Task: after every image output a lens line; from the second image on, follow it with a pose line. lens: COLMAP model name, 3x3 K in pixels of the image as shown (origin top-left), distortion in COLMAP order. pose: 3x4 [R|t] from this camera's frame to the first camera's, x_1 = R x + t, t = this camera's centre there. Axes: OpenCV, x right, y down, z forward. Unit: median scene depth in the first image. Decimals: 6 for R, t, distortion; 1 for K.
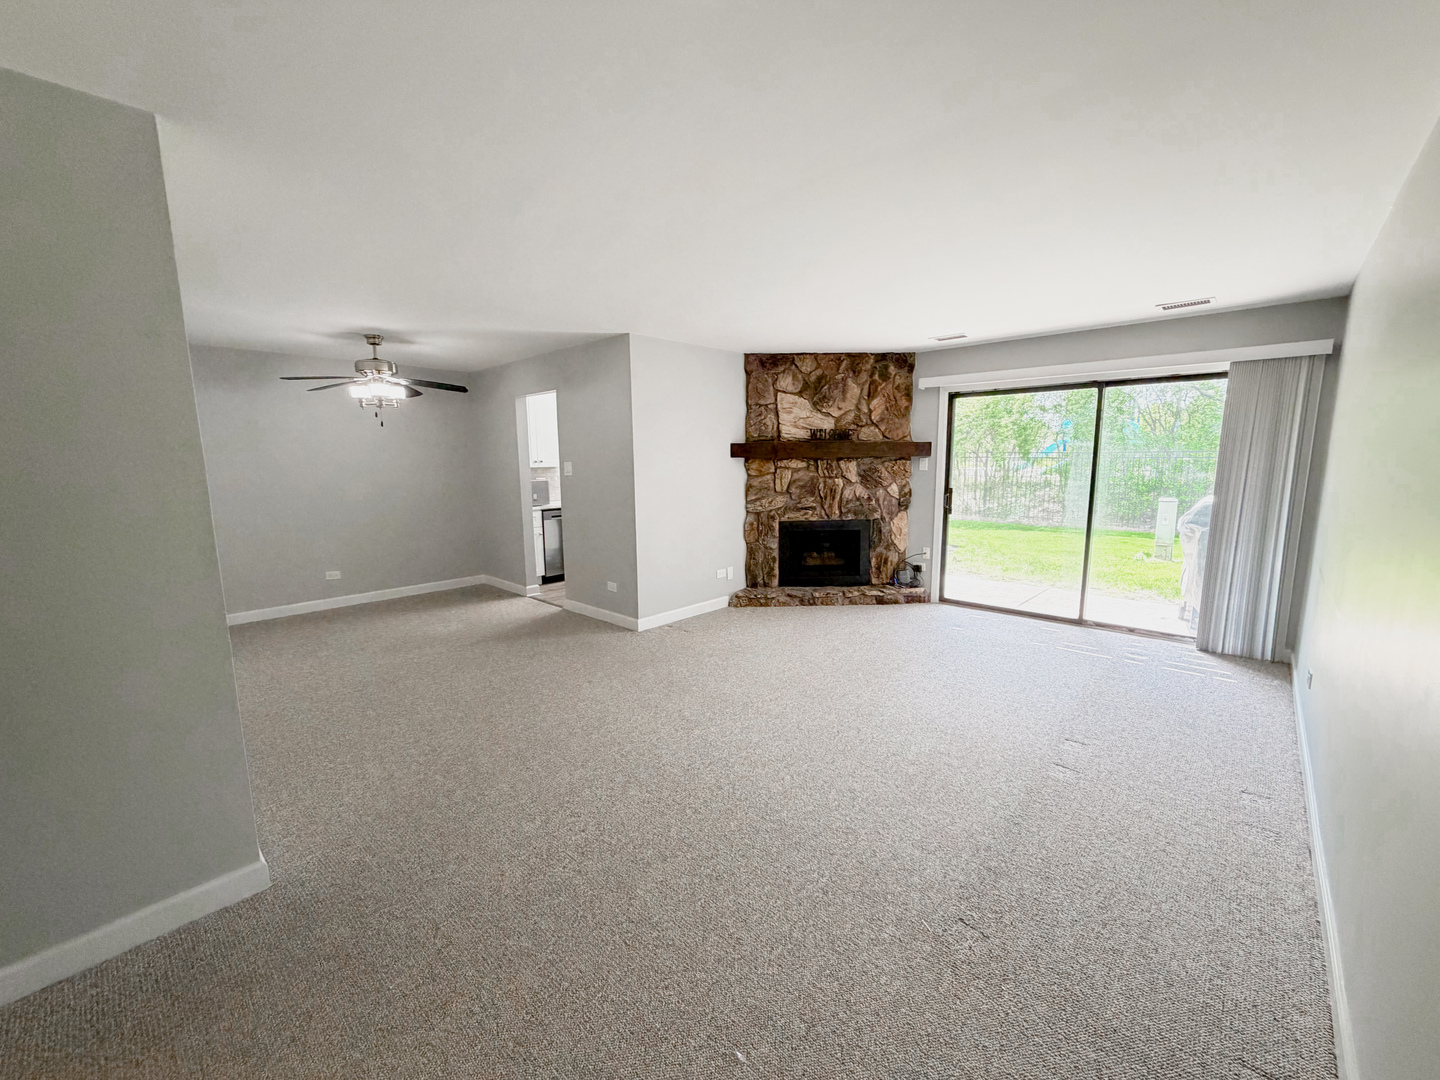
lens RADIAL K [[573.2, 0, 718.3], [0, 573.2, 540.0], [0, 0, 1]] dist [0.000147, -0.000220]
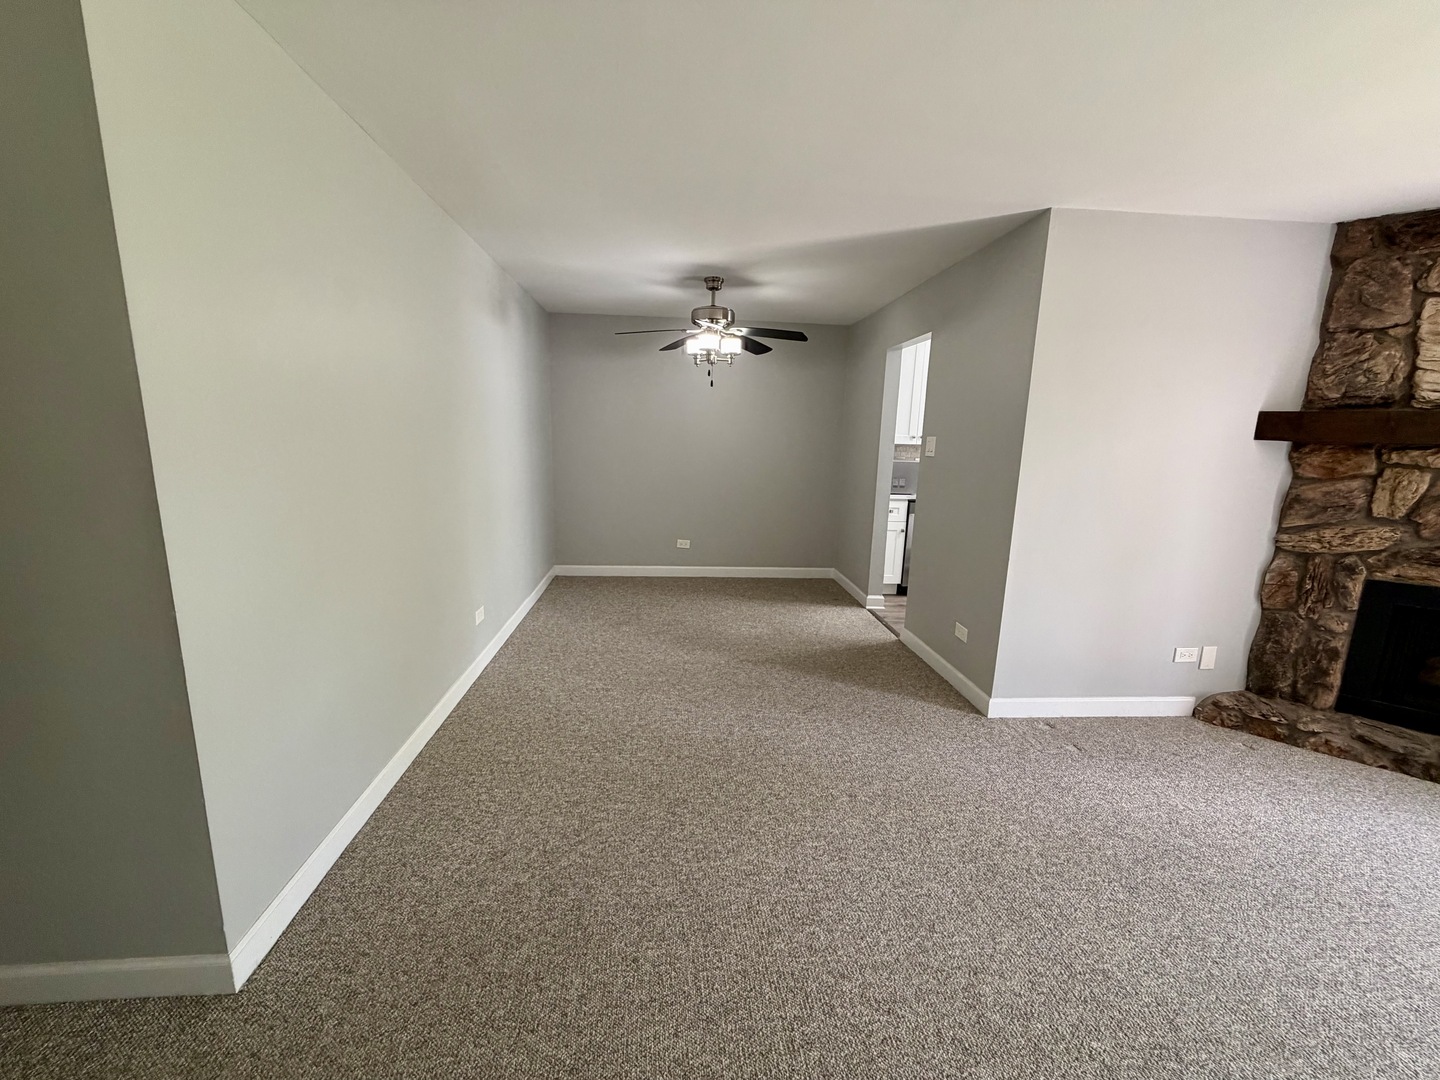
lens RADIAL K [[573.2, 0, 714.6], [0, 573.2, 539.2], [0, 0, 1]] dist [0.000147, -0.000220]
pose [[0.736392, 0.152354, -0.659177, 0.017503], [-0.132185, 0.987937, 0.080671, -0.033237], [0.663516, 0.027728, 0.747648, 0.296943]]
